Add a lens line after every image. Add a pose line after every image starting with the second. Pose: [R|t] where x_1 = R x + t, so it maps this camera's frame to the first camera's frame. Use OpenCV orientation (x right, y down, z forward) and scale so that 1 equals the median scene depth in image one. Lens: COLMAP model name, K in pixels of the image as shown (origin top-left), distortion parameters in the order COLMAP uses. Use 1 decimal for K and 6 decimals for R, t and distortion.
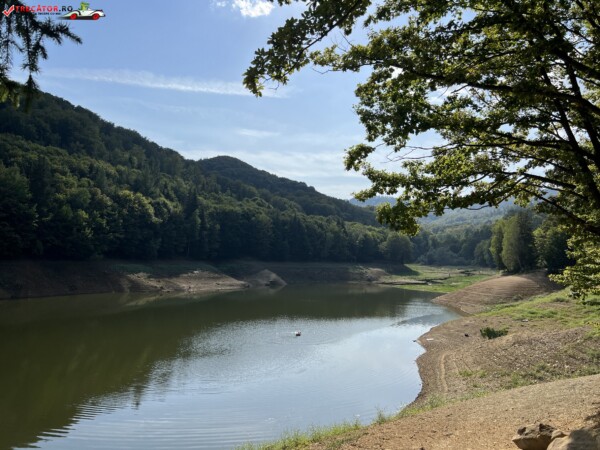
lens RADIAL K [[452.4, 0, 304.1], [0, 452.4, 226.8], [0, 0, 1]] dist [0.065495, -0.083814]
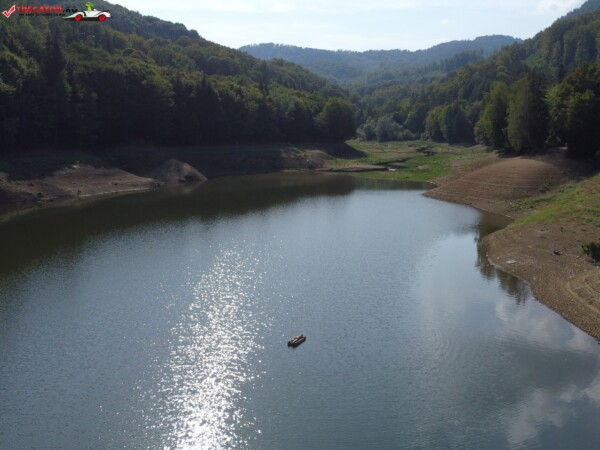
lens RADIAL K [[607.2, 0, 297.5], [0, 607.2, 226.7], [0, 0, 1]] dist [-0.005138, 0.000000]
pose [[0.979611, -0.055451, 0.193100, -0.095429], [0.010973, 0.974488, 0.224170, -0.010829], [-0.200605, -0.217481, 0.955228, 0.063449]]
